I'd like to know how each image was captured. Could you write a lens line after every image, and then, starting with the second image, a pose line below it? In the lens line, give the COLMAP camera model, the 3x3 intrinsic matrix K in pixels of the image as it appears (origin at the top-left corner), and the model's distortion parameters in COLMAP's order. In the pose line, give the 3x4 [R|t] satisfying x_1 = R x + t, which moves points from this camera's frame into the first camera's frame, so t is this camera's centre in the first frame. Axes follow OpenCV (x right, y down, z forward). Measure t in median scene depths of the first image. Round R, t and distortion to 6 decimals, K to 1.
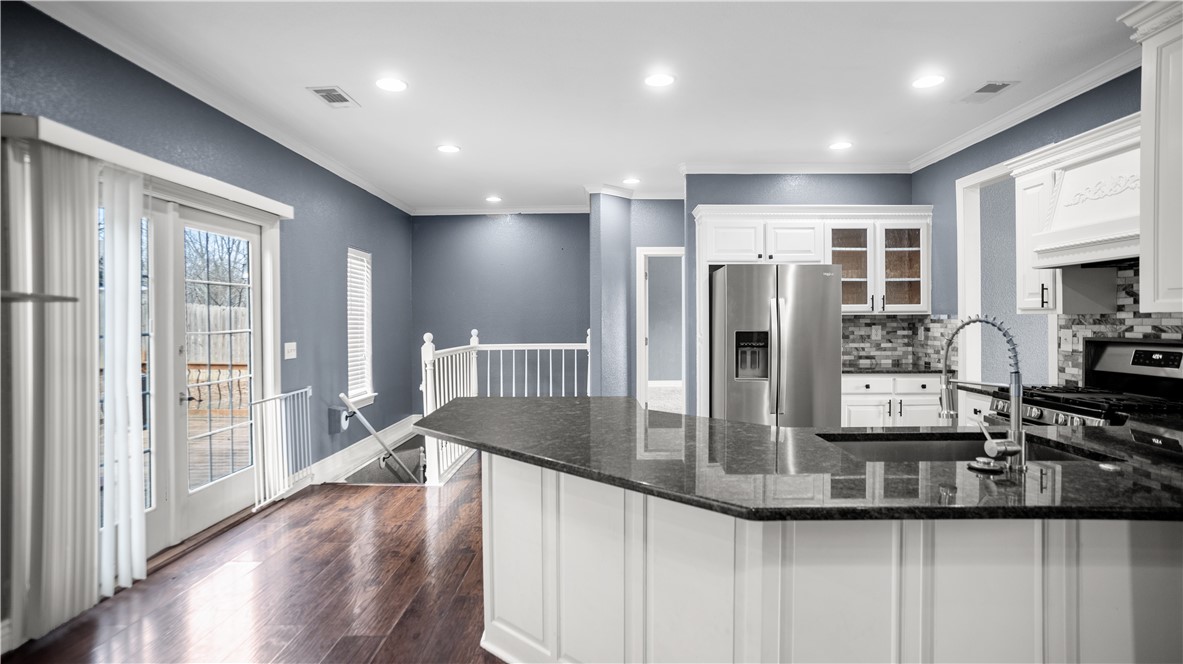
lens RADIAL K [[594.7, 0, 593.8], [0, 594.7, 319.2], [0, 0, 1]] dist [-0.059805, 0.043960]
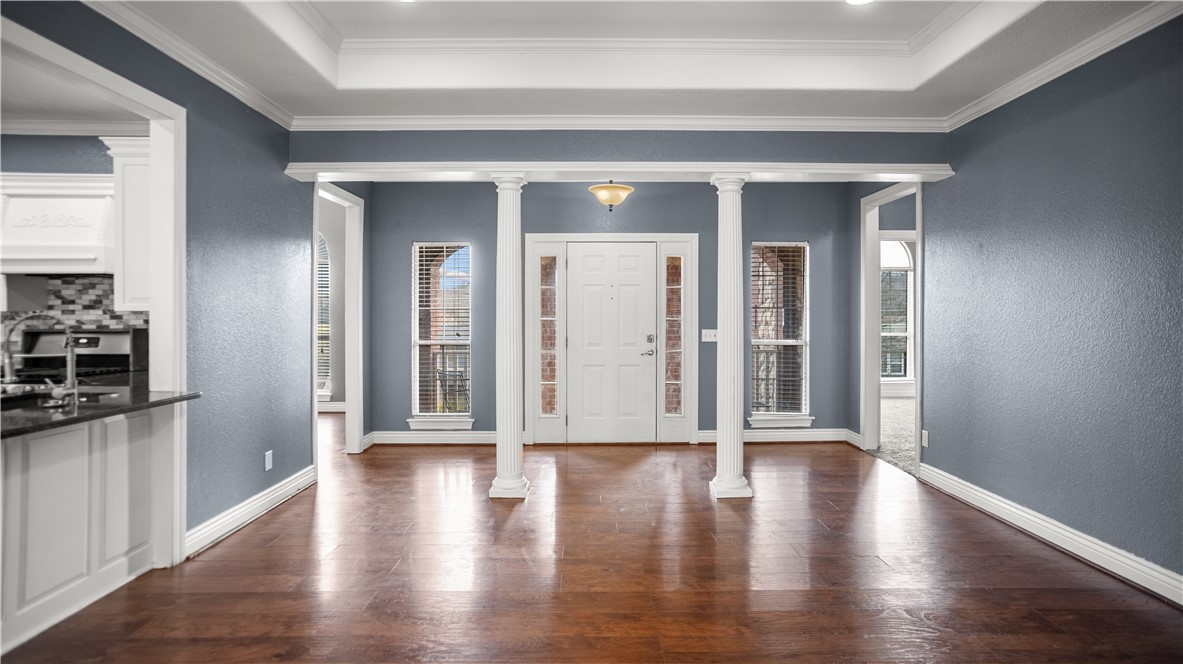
lens RADIAL K [[594.7, 0, 593.8], [0, 594.7, 319.2], [0, 0, 1]] dist [-0.059805, 0.043960]
pose [[-0.023360, -0.005894, 0.999710, -0.498640], [0.003459, 0.999976, 0.005976, 0.004991], [-0.999721, 0.003598, -0.023339, -0.233674]]
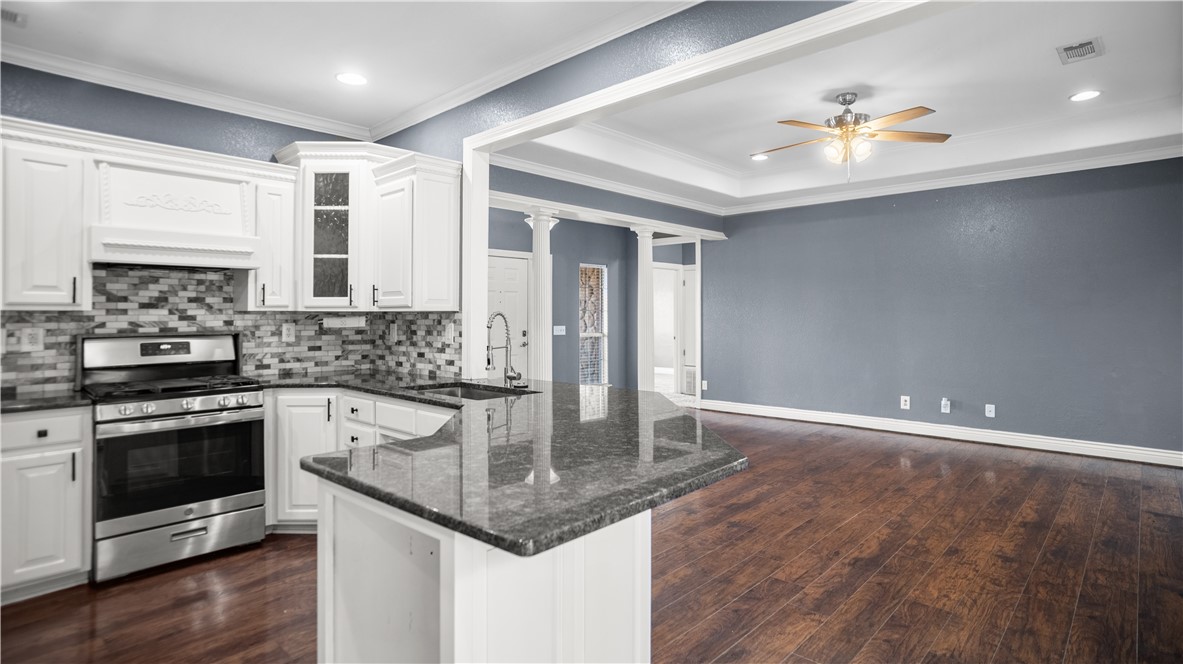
lens RADIAL K [[594.7, 0, 593.8], [0, 594.7, 319.2], [0, 0, 1]] dist [-0.059805, 0.043960]
pose [[-0.732599, 0.000486, 0.680660, -0.479273], [0.006739, 0.999956, 0.006539, 0.004865], [-0.680627, 0.009378, -0.732570, 1.211364]]
